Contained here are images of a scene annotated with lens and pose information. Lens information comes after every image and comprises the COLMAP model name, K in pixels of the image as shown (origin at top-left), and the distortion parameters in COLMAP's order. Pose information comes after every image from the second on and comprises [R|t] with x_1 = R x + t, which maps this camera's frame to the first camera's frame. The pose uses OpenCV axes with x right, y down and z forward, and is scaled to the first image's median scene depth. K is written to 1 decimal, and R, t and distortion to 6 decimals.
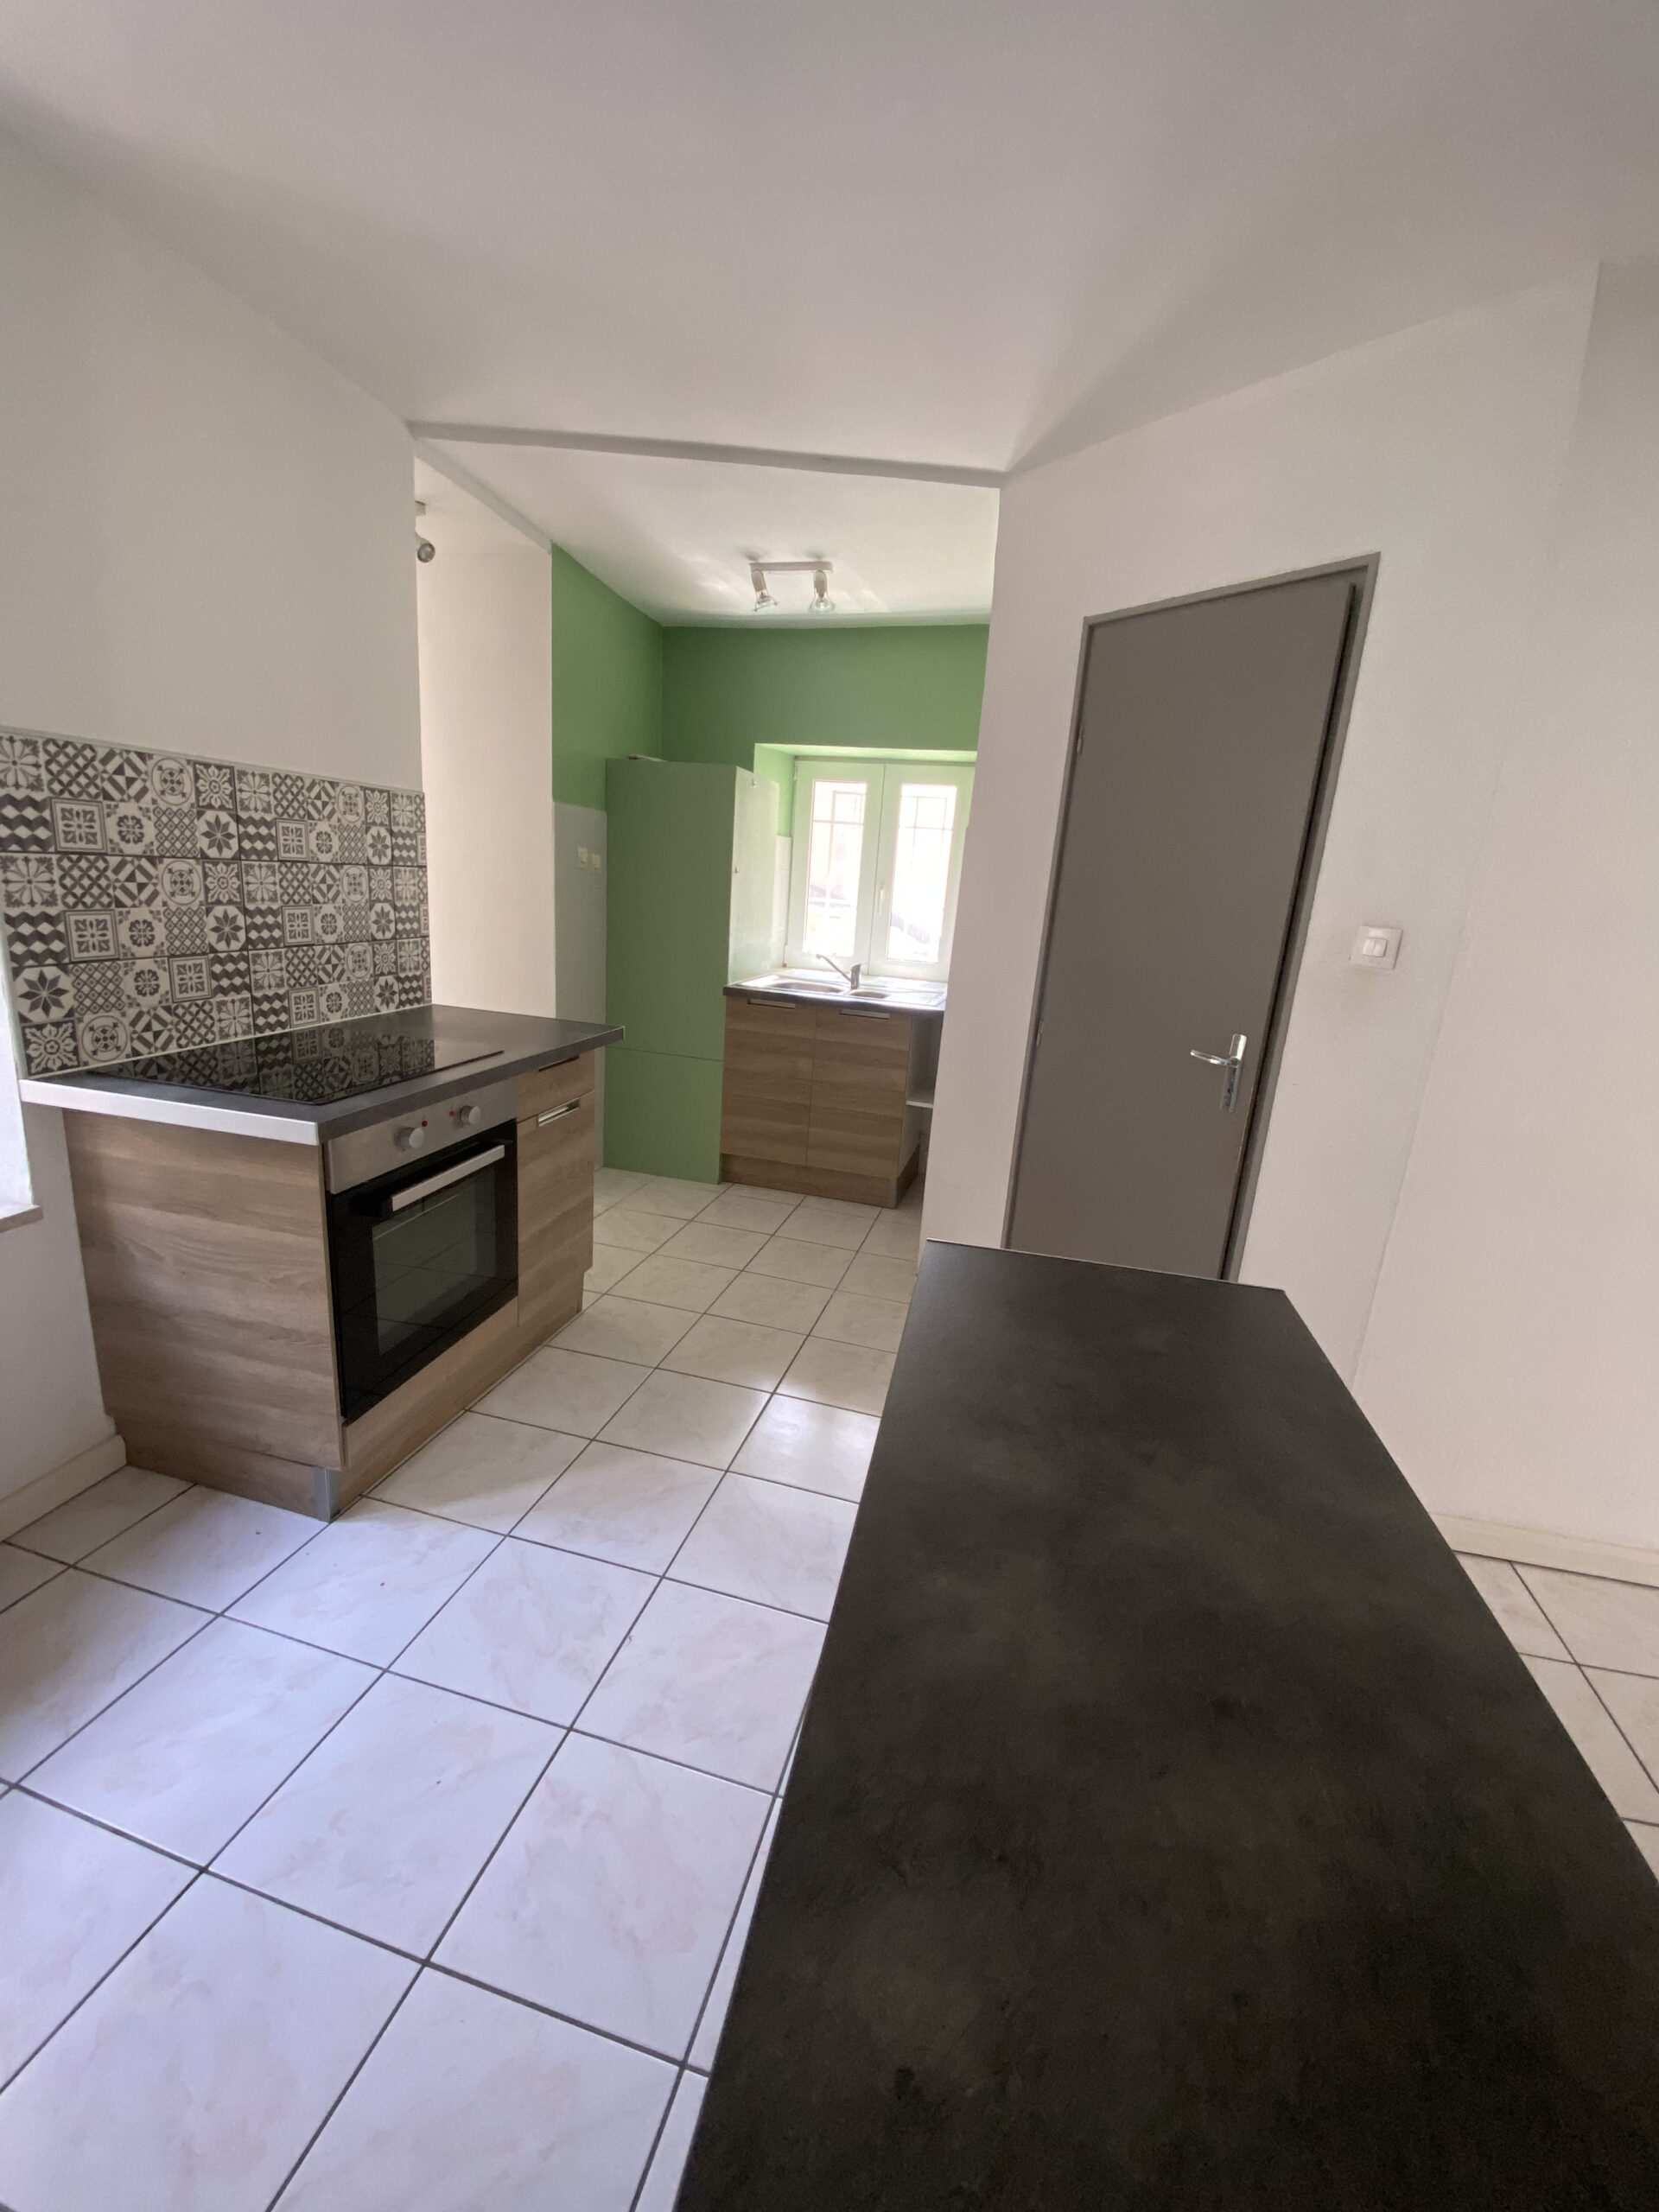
lens RADIAL K [[906.4, 0, 842.6], [0, 906.4, 1103.9], [0, 0, 1]] dist [-0.001342, -0.000471]
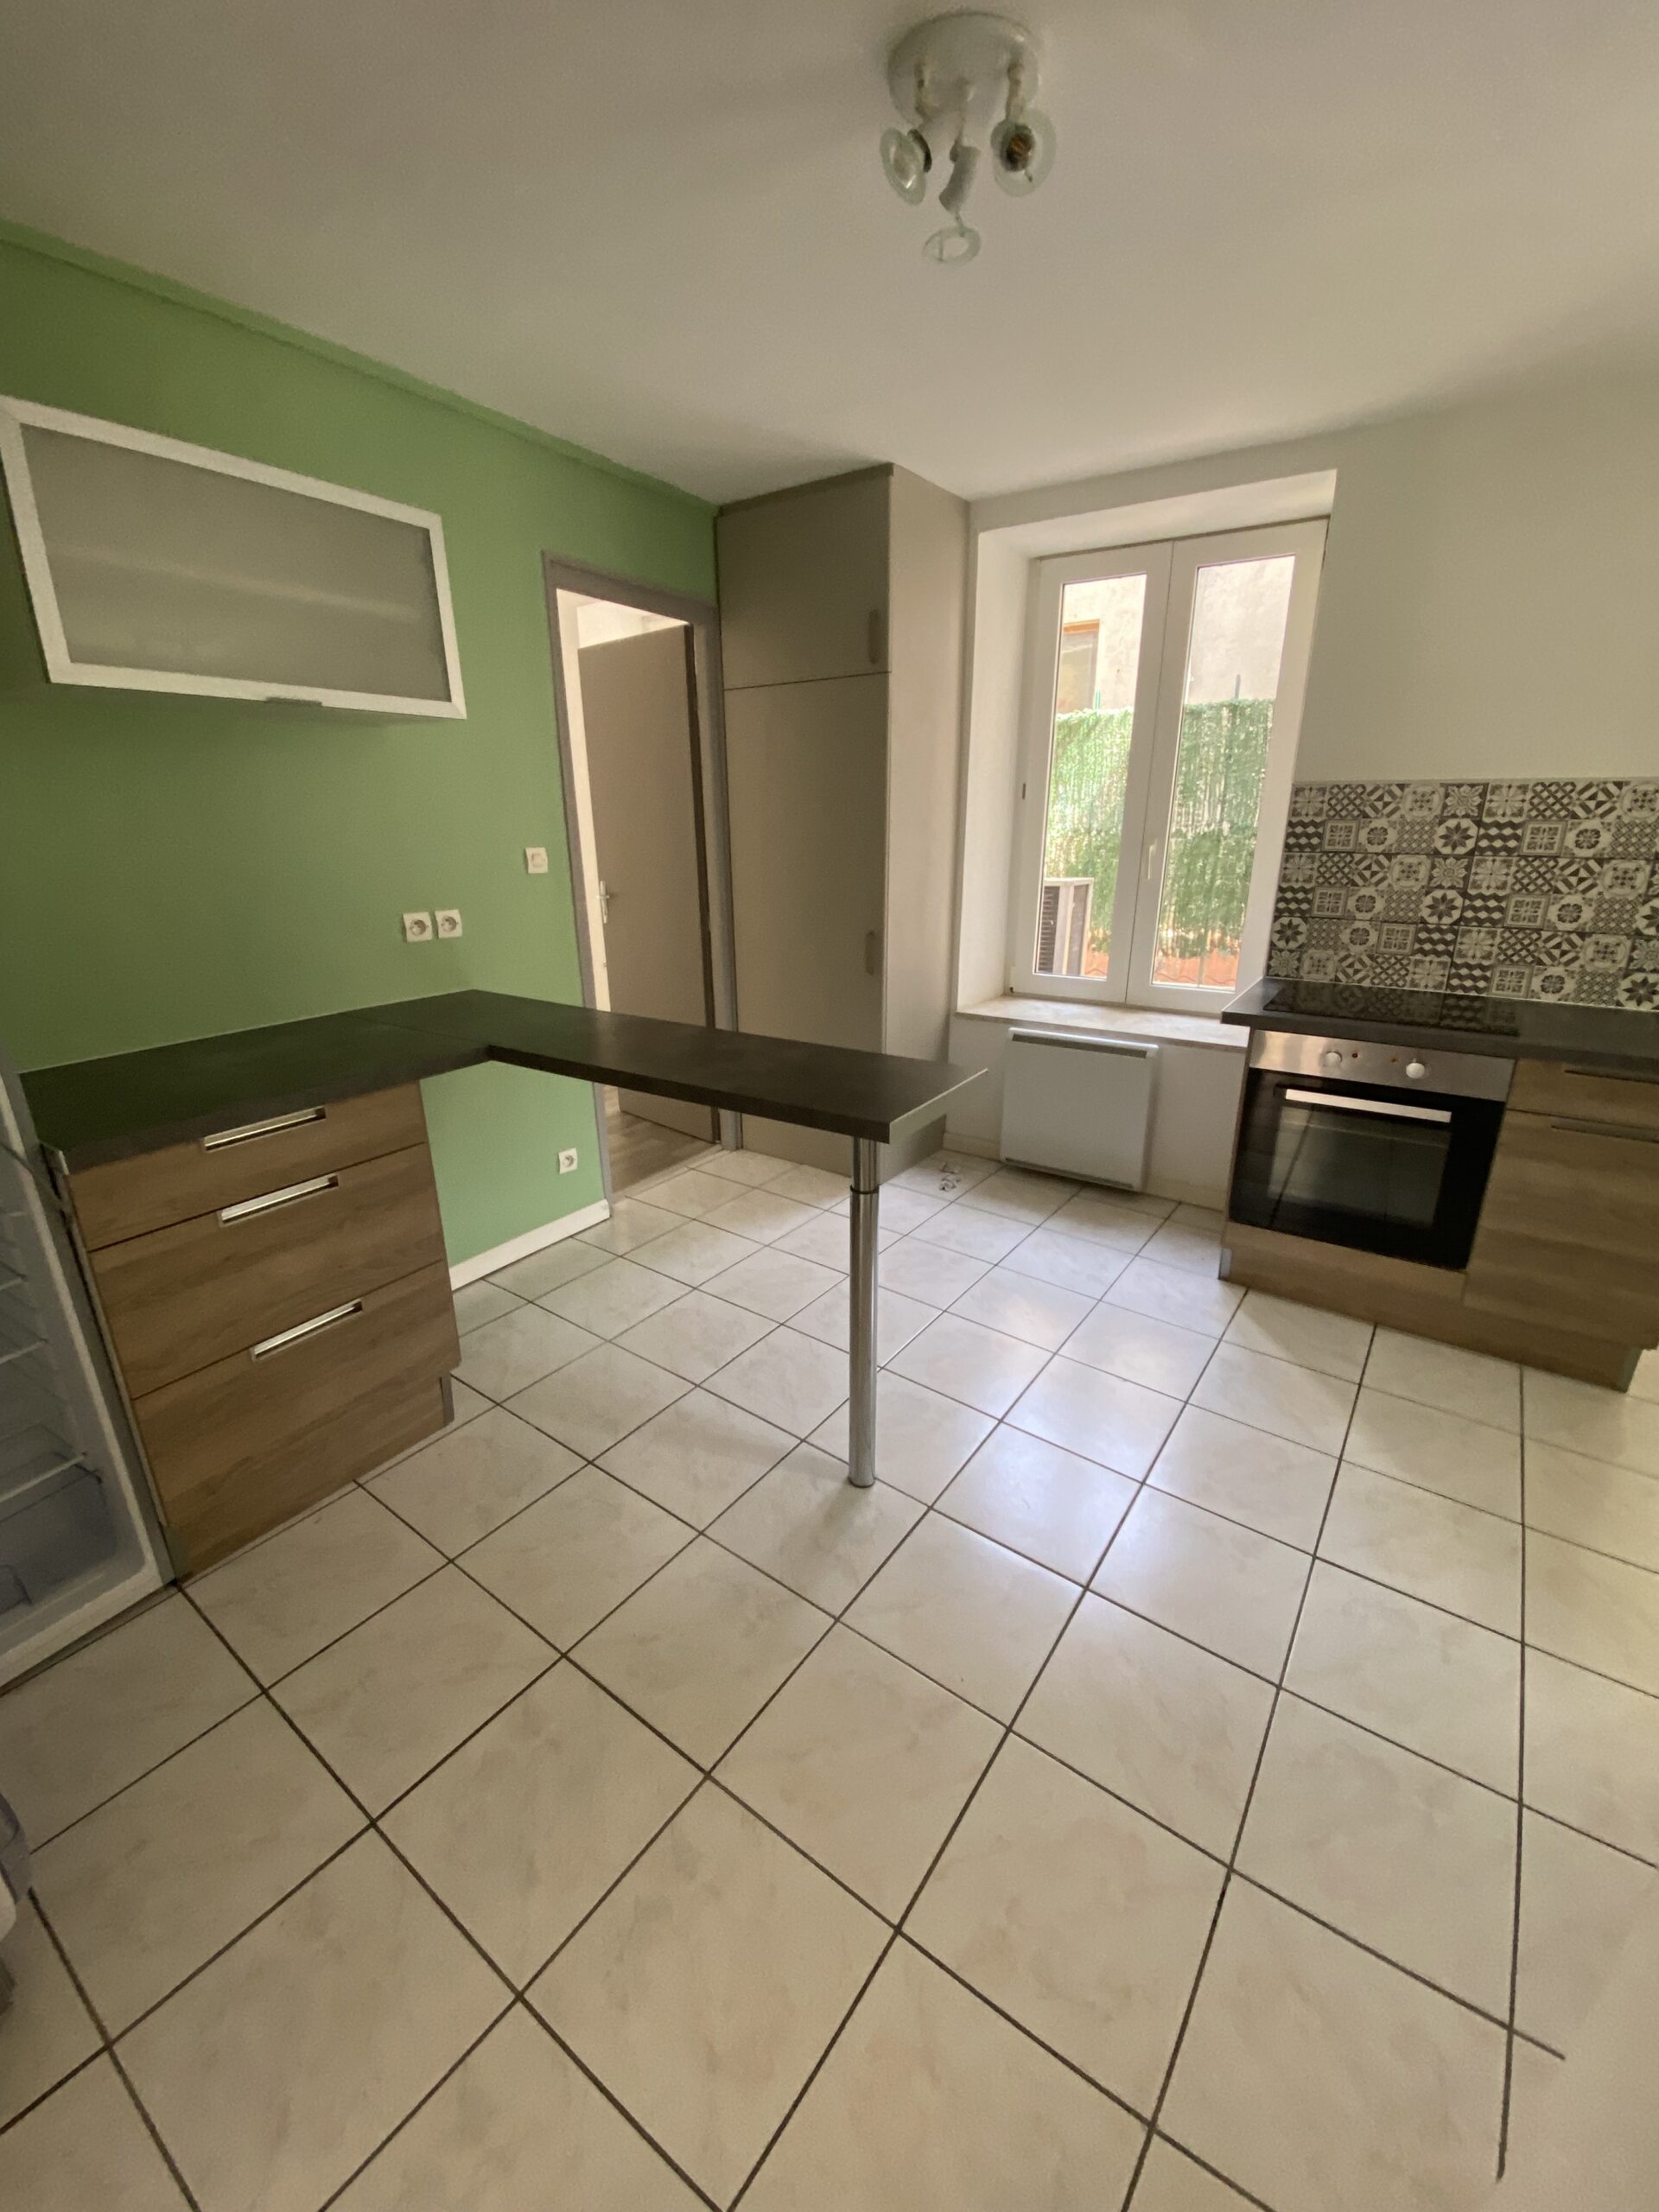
lens RADIAL K [[906.4, 0, 839.2], [0, 906.4, 1104.9], [0, 0, 1]] dist [-0.001342, -0.000471]
pose [[-0.370867, 0.222341, -0.901678, 0.932668], [-0.246896, 0.912371, 0.326528, -0.146161], [0.895265, 0.343719, -0.283473, 0.692969]]
